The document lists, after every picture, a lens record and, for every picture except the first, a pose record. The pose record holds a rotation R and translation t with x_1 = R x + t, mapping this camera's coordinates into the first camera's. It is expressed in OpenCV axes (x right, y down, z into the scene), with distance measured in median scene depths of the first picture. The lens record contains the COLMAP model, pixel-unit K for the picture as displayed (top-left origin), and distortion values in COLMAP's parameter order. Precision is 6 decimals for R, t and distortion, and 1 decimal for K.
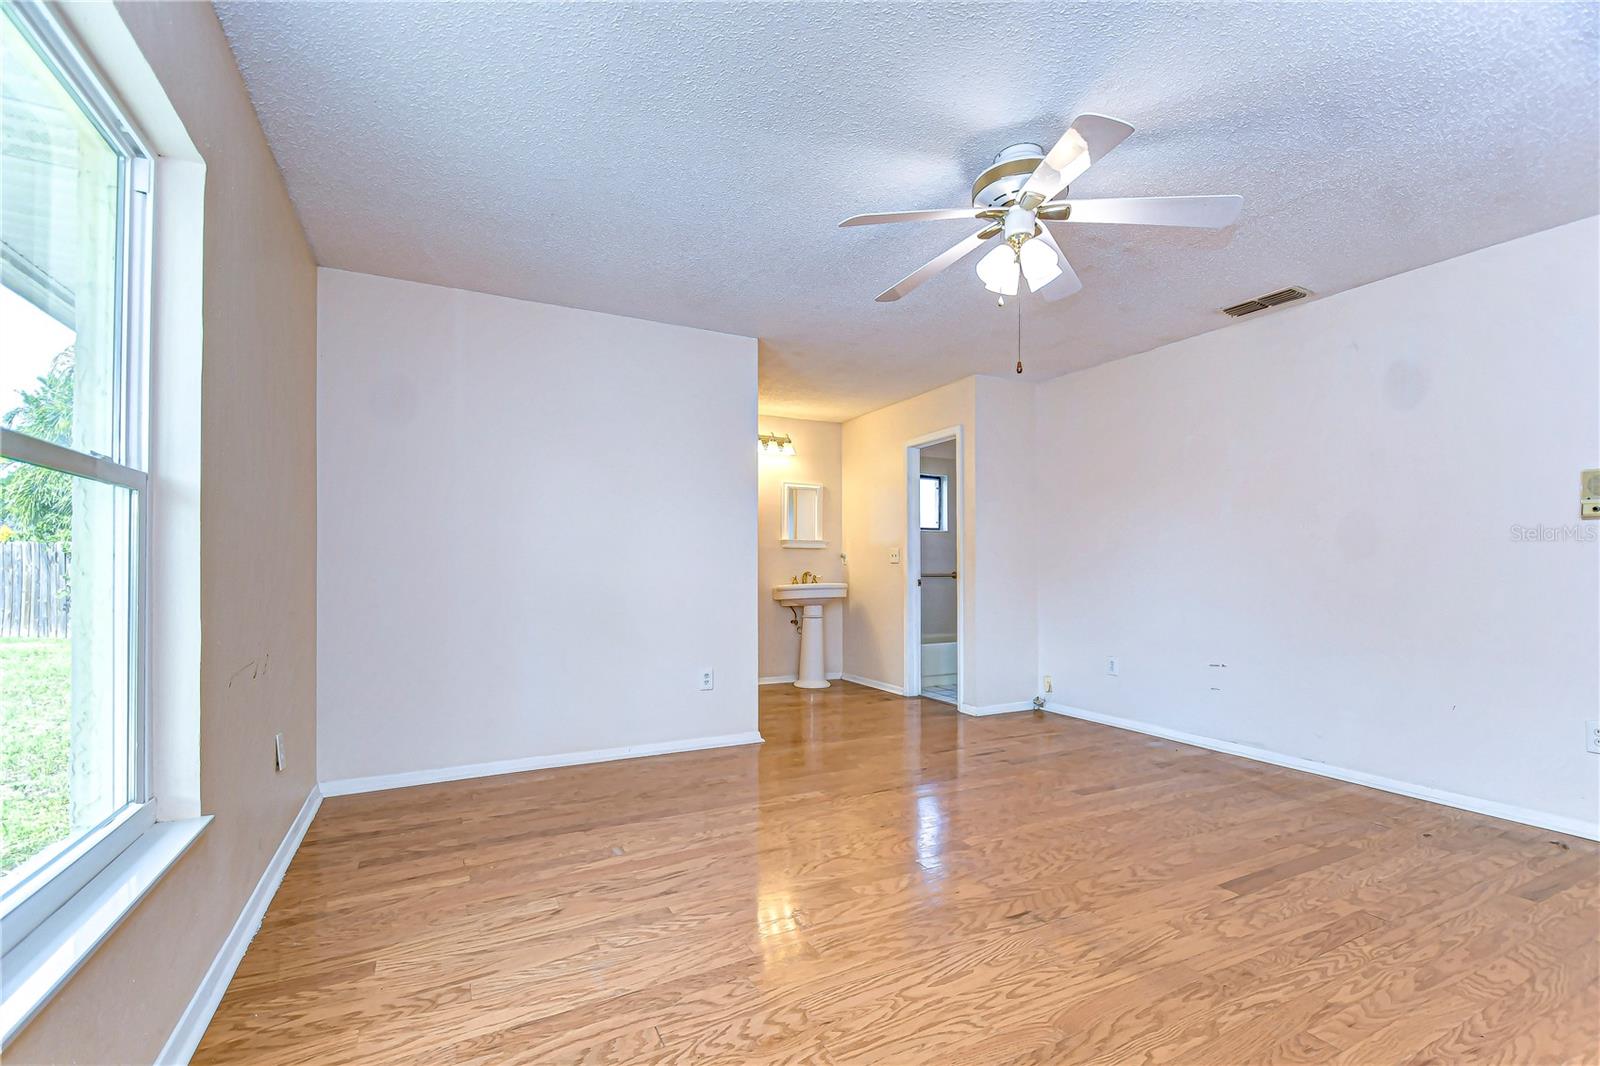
lens RADIAL K [[688.3, 0, 805.3], [0, 688.3, 570.4], [0, 0, 1]] dist [0.001945, -0.000316]
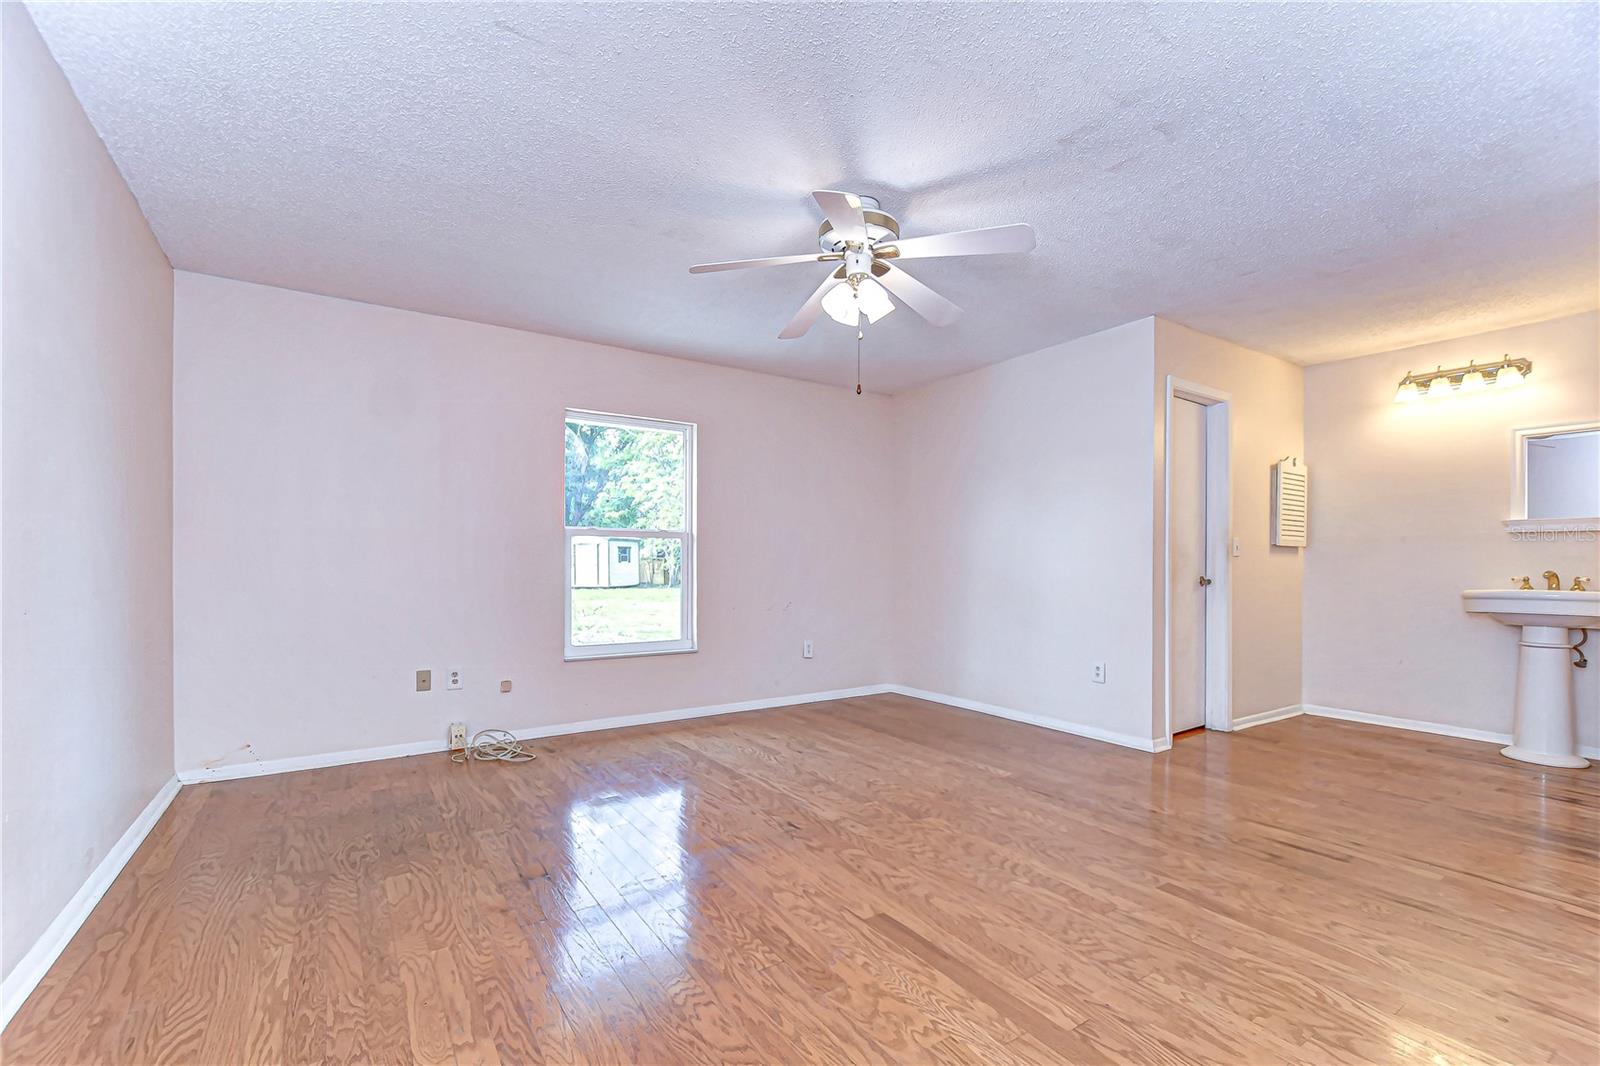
lens RADIAL K [[688.3, 0, 805.3], [0, 688.3, 570.4], [0, 0, 1]] dist [0.001945, -0.000316]
pose [[0.119587, 0.005731, -0.992807, 0.840119], [-0.005478, 0.999972, 0.005112, 0.002817], [0.992809, 0.004828, 0.119615, 0.448184]]
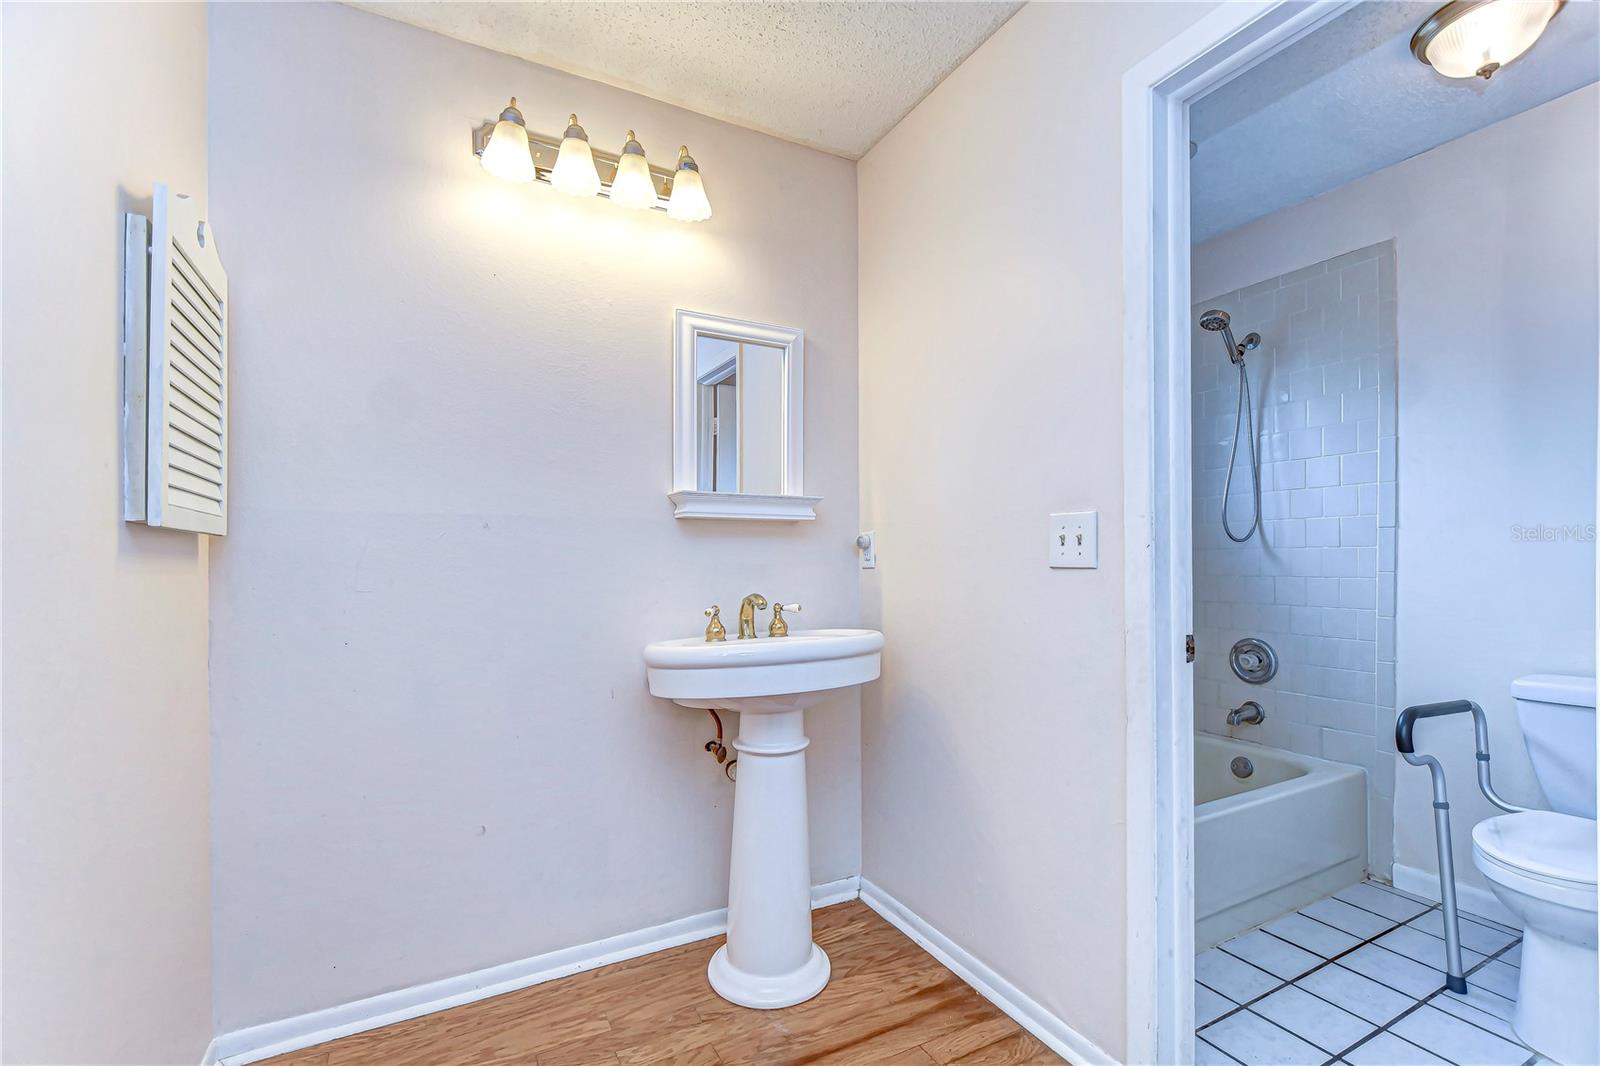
lens RADIAL K [[695.6, 0, 781.3], [0, 695.6, 562.7], [0, 0, 1]] dist [0.000176, -0.000283]
pose [[0.999881, -0.006266, 0.014104, 0.017372], [0.006327, 0.999971, -0.004341, -0.019753], [-0.014077, 0.004430, 0.999891, 1.101635]]
